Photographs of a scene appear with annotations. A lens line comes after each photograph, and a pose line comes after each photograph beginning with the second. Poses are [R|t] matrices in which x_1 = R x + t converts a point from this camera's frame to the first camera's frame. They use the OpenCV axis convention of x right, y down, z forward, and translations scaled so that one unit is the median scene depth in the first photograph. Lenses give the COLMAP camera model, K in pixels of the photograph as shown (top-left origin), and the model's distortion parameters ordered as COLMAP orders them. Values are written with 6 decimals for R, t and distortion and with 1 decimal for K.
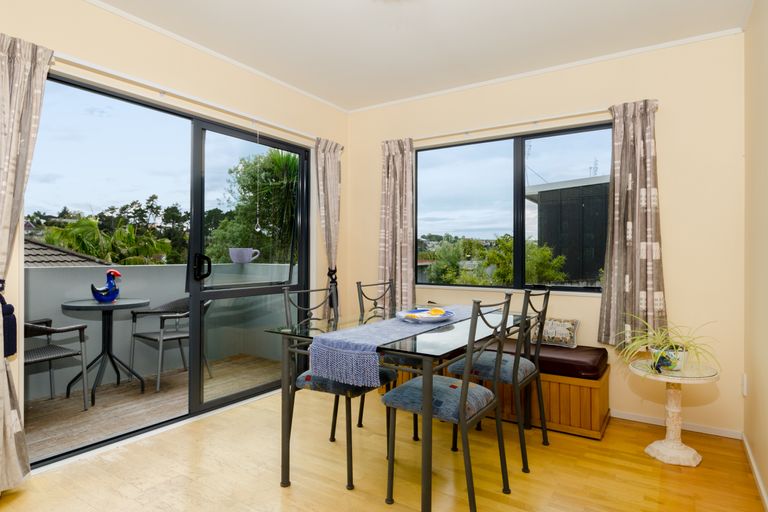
lens RADIAL K [[435.4, 0, 384.0], [0, 435.4, 256.0], [0, 0, 1]] dist [0.000784, 0.000209]
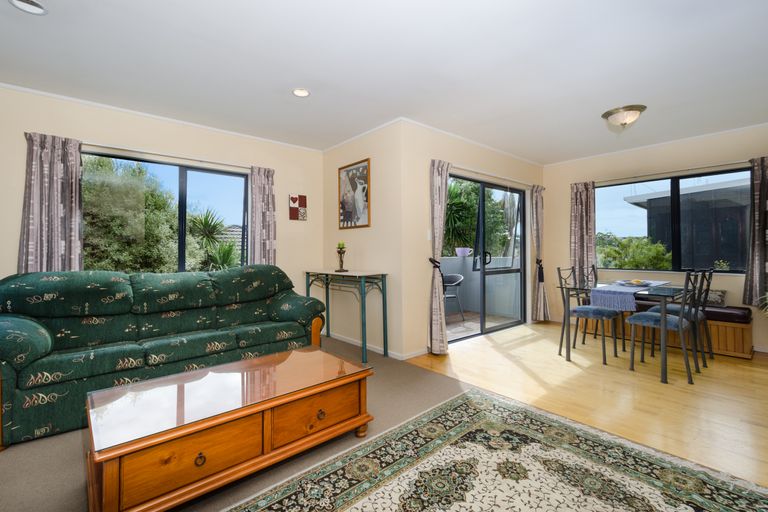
lens RADIAL K [[338.1, 0, 384.4], [0, 338.1, 247.5], [0, 0, 1]] dist [0.001127, 0.000097]
pose [[0.961300, -0.010636, -0.275299, -0.392989], [0.006433, 0.999849, -0.016166, -0.000522], [0.275430, 0.013769, 0.961223, -0.515885]]
